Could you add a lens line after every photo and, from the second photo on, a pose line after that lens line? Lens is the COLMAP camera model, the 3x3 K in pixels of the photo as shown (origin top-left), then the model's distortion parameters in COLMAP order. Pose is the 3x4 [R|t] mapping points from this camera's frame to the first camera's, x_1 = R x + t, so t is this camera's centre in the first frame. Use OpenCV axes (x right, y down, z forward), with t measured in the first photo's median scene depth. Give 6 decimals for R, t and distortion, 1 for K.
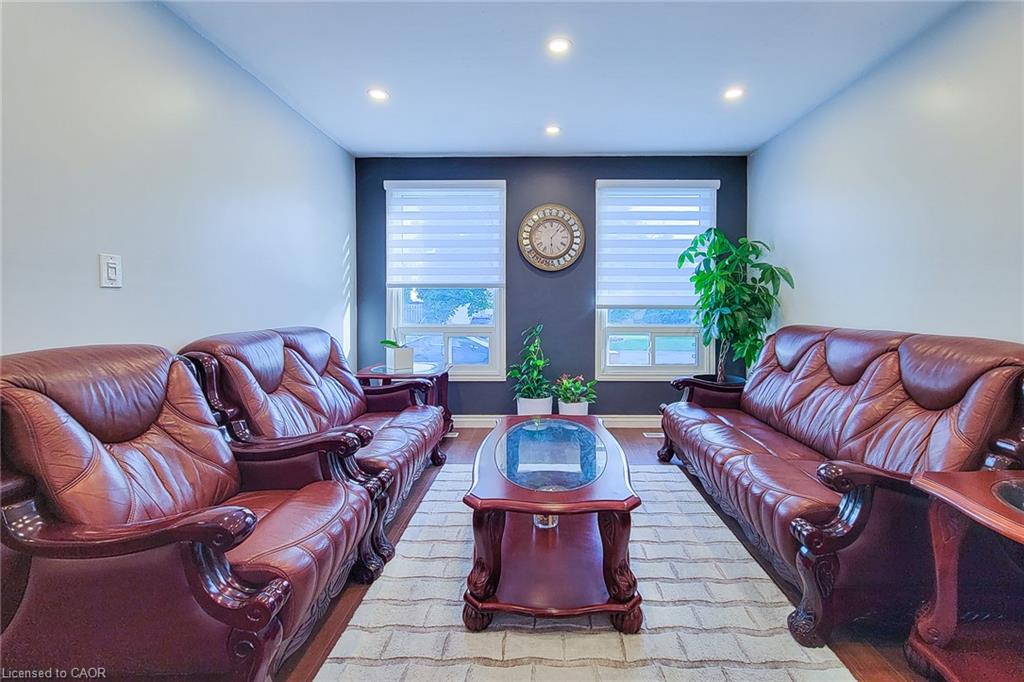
lens RADIAL K [[444.2, 0, 537.8], [0, 444.2, 304.1], [0, 0, 1]] dist [0.002301, -0.000160]
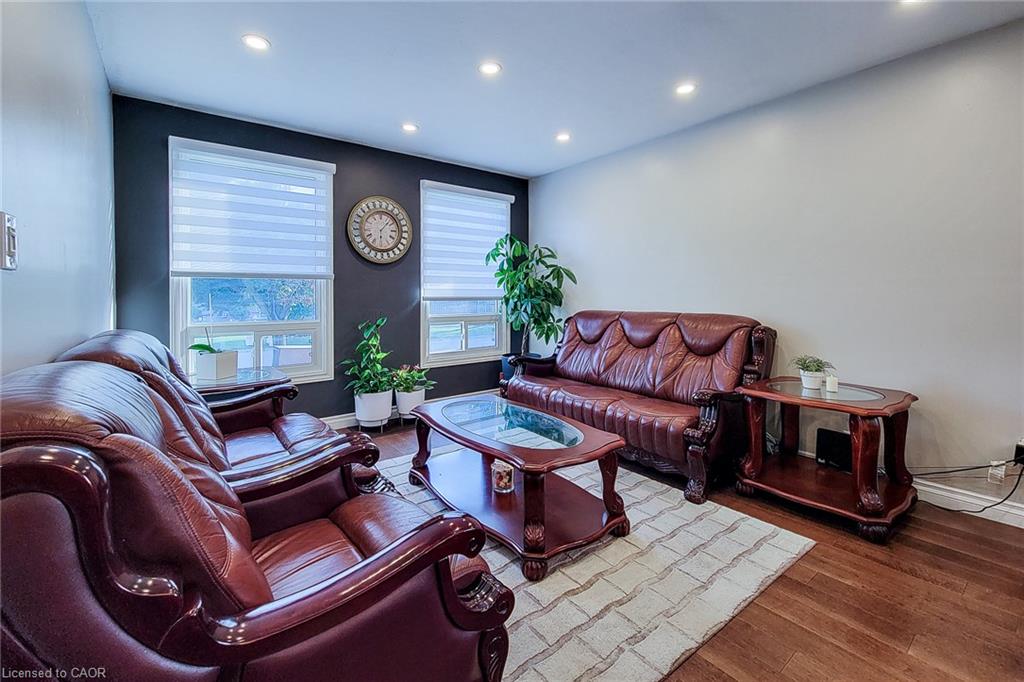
lens RADIAL K [[428.1, 0, 506.1], [0, 428.1, 294.6], [0, 0, 1]] dist [0.007041, -0.004435]
pose [[0.793451, -0.003243, 0.608626, -0.345903], [0.004498, 0.999990, -0.000535, -0.002730], [-0.608618, 0.003162, 0.793457, 0.064683]]
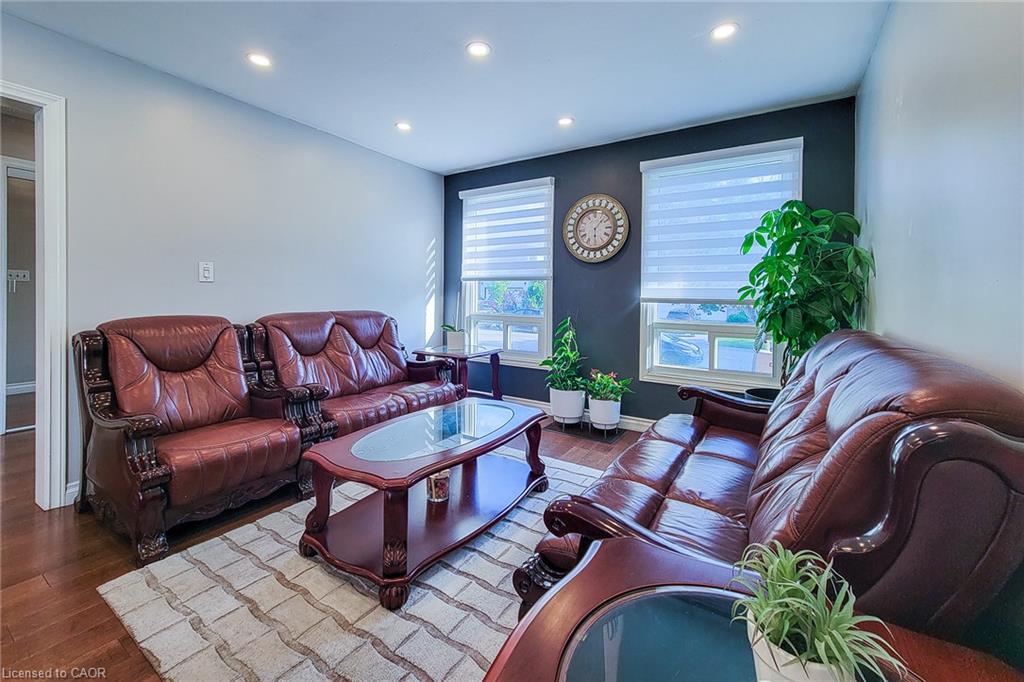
lens RADIAL K [[428.1, 0, 500.0], [0, 428.1, 290.6], [0, 0, 1]] dist [0.007041, -0.004435]
pose [[0.843535, 0.002931, -0.537066, 0.373970], [-0.011856, 0.999843, -0.013164, 0.001411], [0.536944, 0.017472, 0.843437, 0.101320]]
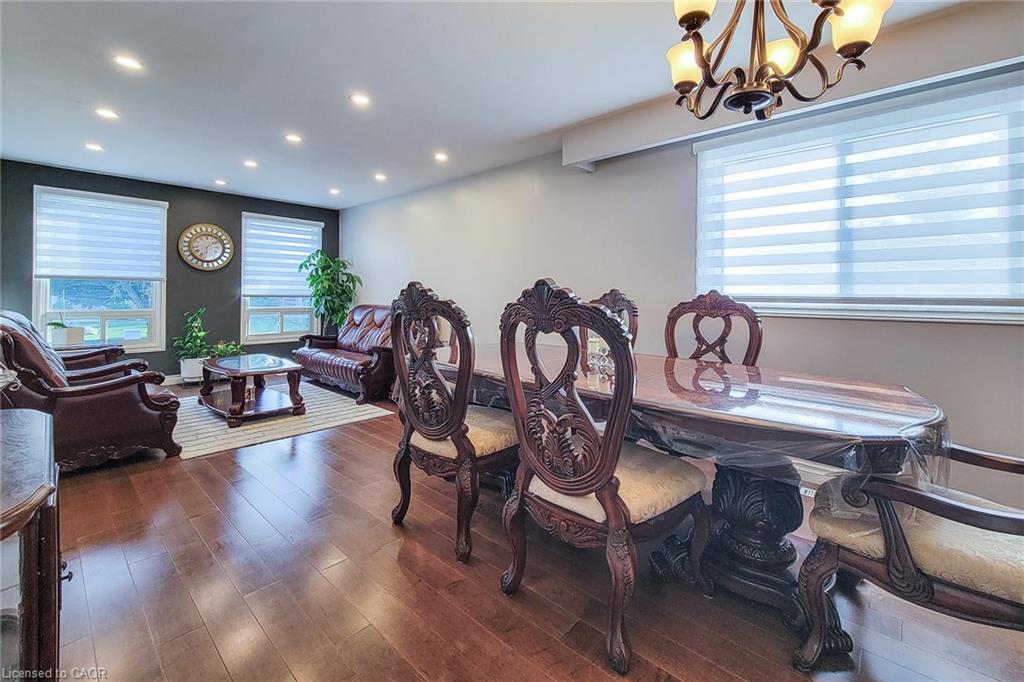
lens RADIAL K [[428.1, 0, 507.4], [0, 428.1, 294.9], [0, 0, 1]] dist [0.007041, -0.004435]
pose [[0.677523, 0.004926, 0.735485, -0.340525], [-0.006458, 0.999979, -0.000749, -0.001321], [-0.735473, -0.004242, 0.677541, -0.670206]]
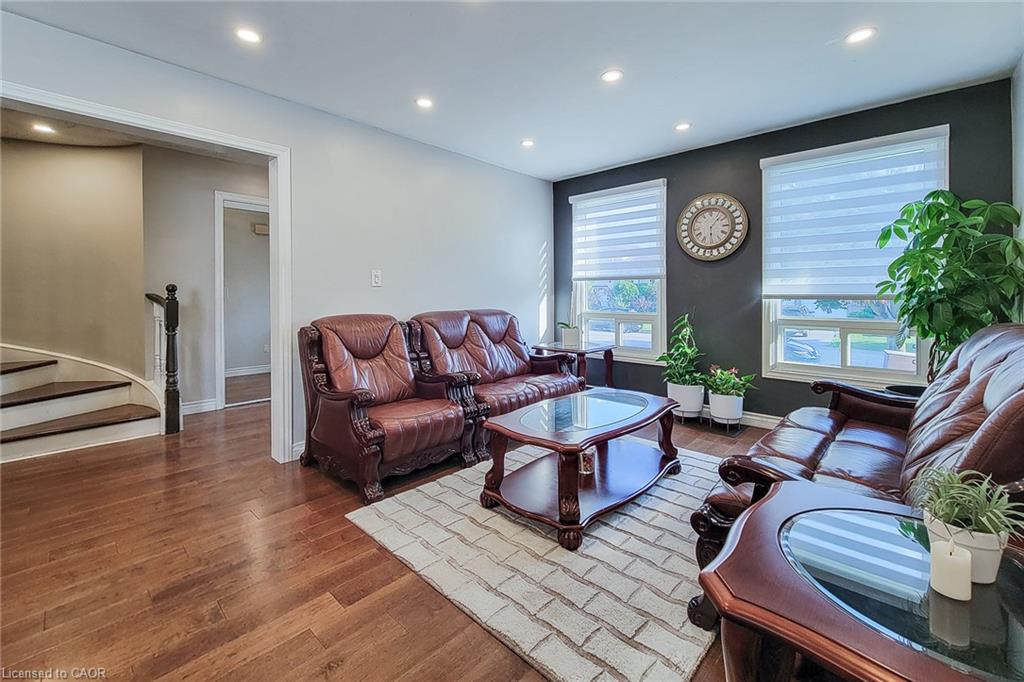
lens RADIAL K [[428.1, 0, 506.9], [0, 428.1, 289.7], [0, 0, 1]] dist [0.007041, -0.004435]
pose [[0.731136, -0.010077, -0.682157, 0.363266], [0.002753, 0.999926, -0.011821, 0.000637], [0.682226, 0.006765, 0.731110, -0.013118]]
